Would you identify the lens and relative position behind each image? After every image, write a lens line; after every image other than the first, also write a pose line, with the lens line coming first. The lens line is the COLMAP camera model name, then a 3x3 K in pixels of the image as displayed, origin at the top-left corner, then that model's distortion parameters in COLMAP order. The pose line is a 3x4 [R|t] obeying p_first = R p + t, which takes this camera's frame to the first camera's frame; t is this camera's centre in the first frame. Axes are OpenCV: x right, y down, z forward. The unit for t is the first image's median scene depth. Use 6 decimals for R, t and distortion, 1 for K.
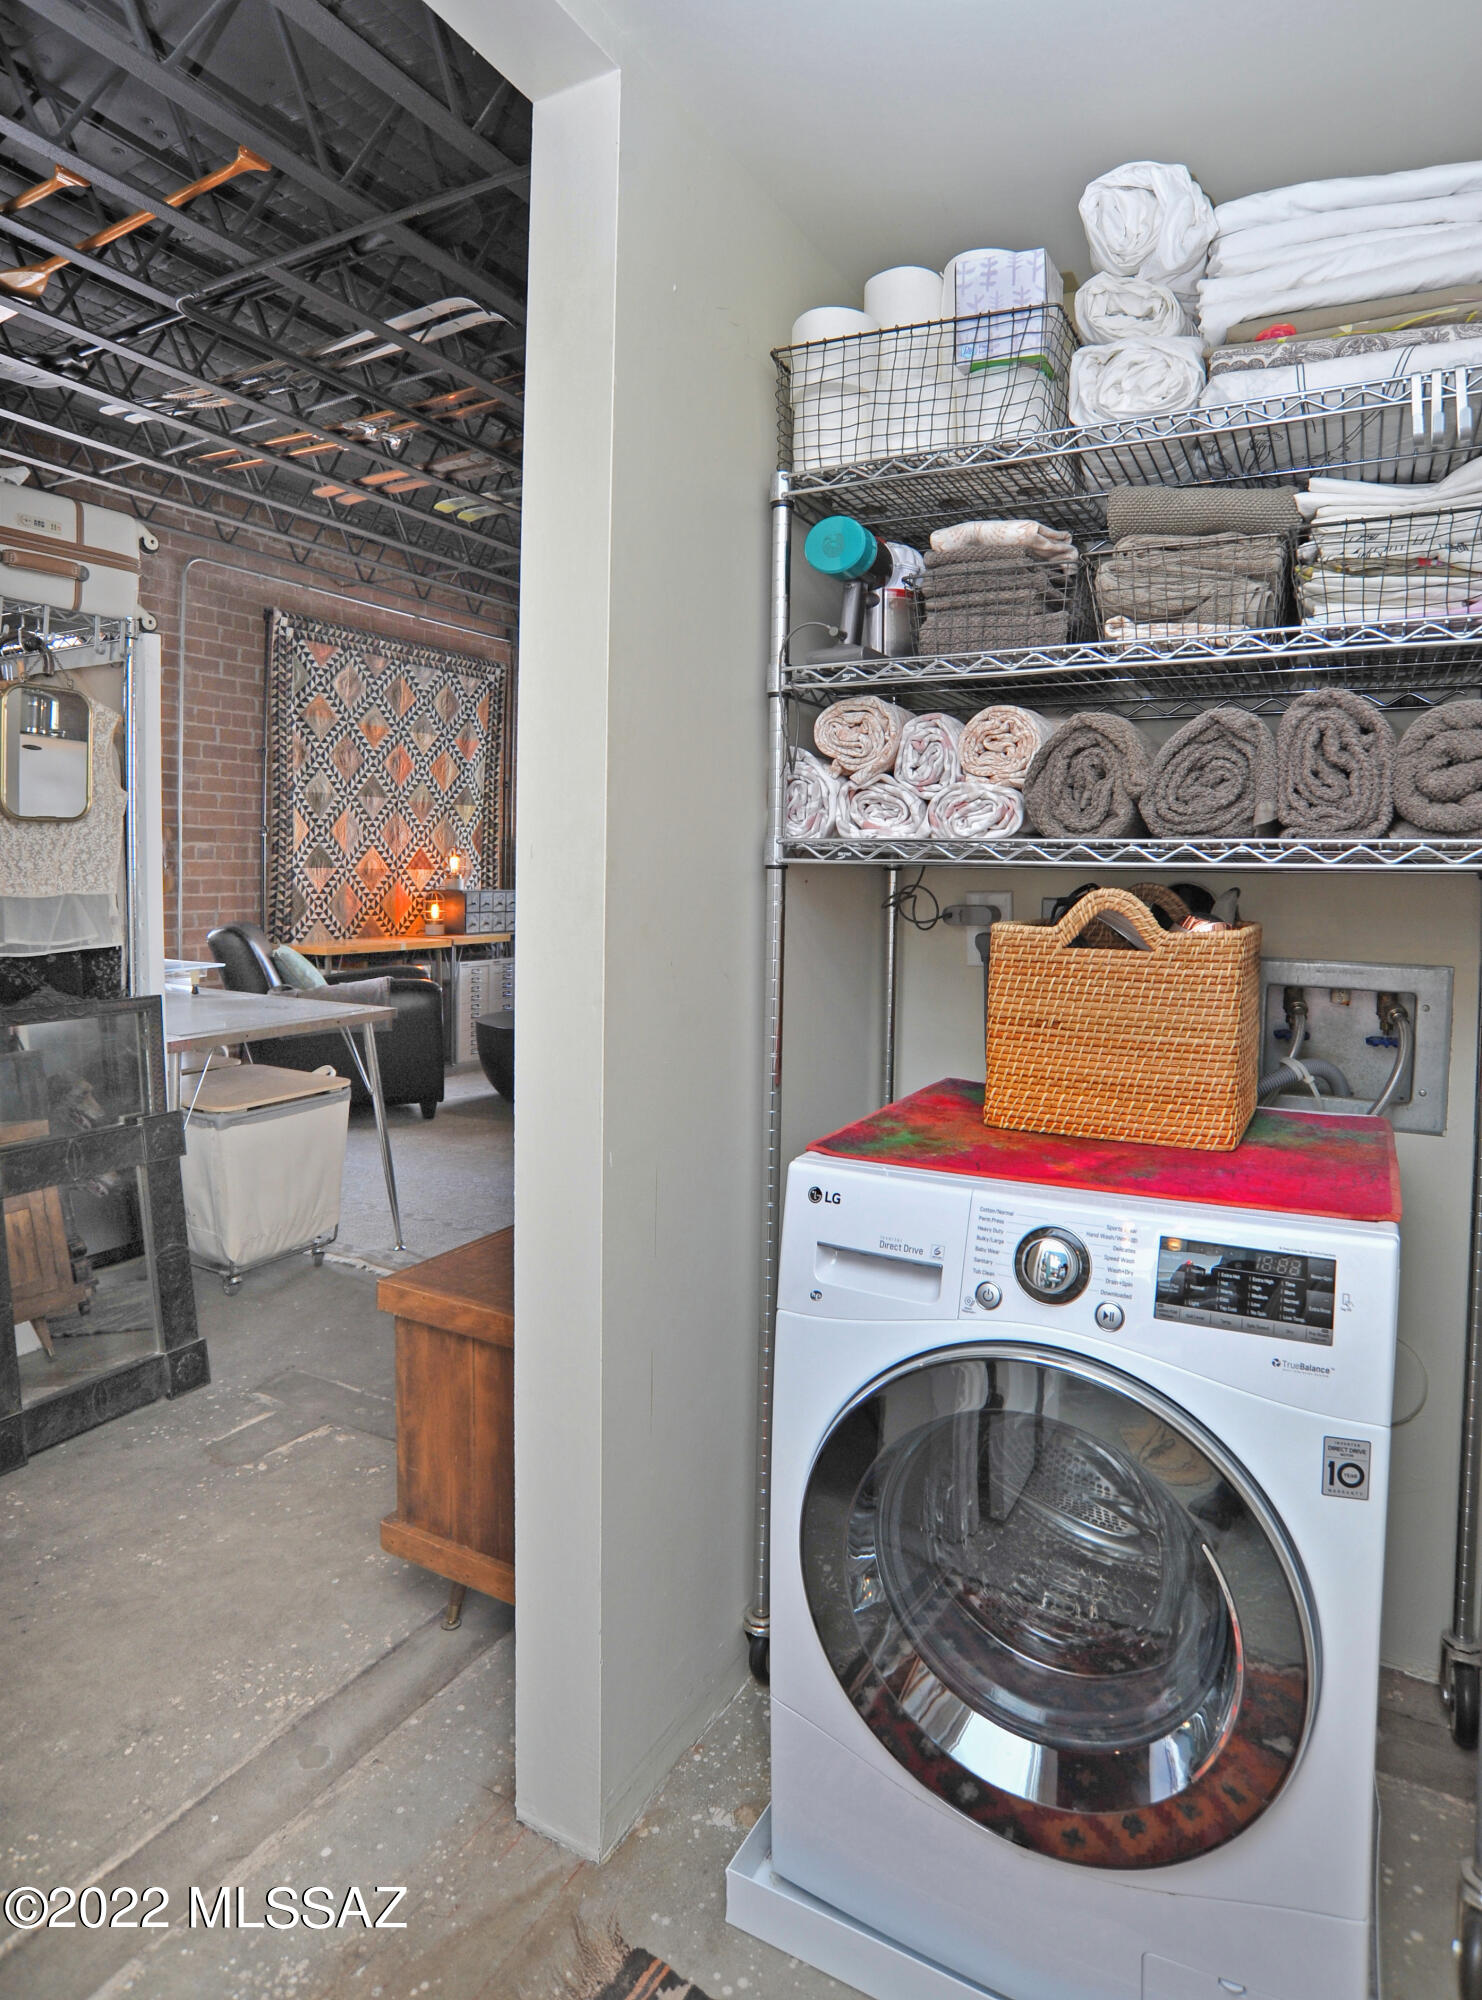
lens RADIAL K [[1156.9, 0, 736.9], [0, 1156.9, 888.4], [0, 0, 1]] dist [-0.070218, 0.027062]
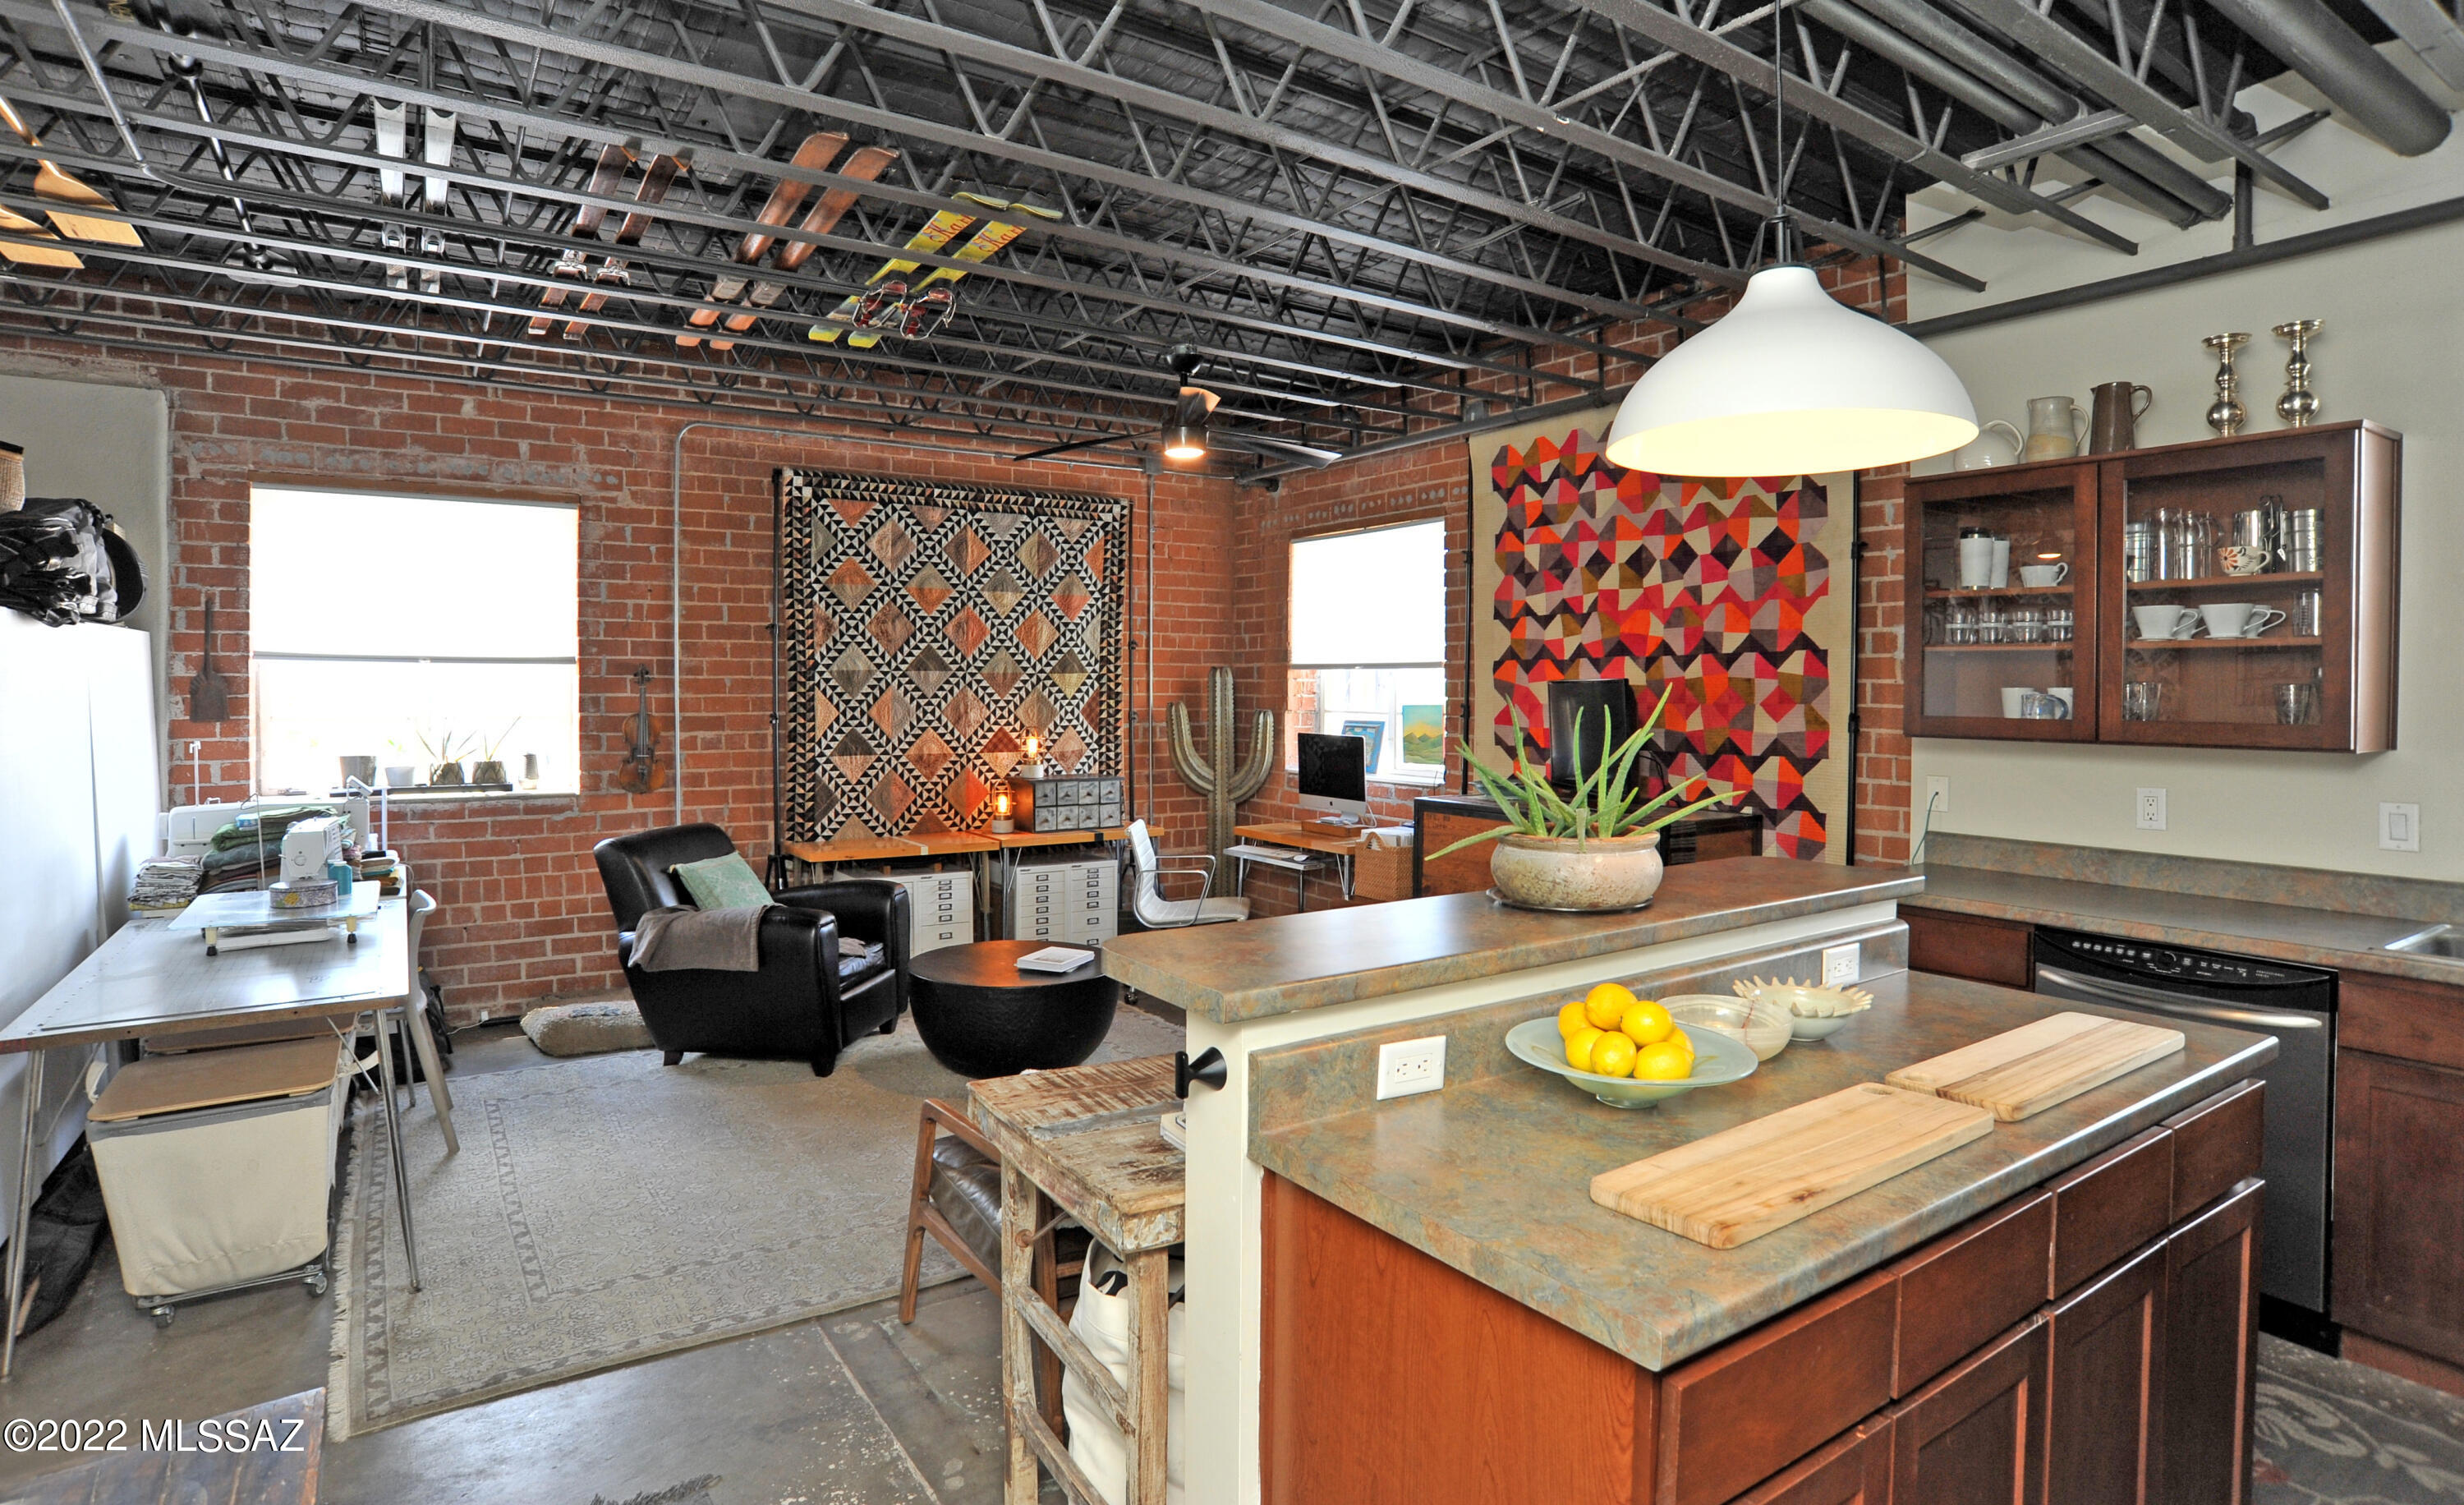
lens RADIAL K [[1293.5, 0, 1211.3], [0, 1293.5, 681.6], [0, 0, 1]] dist [-0.033677, 0.002215]
pose [[0.882971, -0.015755, -0.469164, 1.093329], [0.004446, 0.999672, -0.025202, -0.155270], [0.469407, 0.020167, 0.882751, 0.820862]]
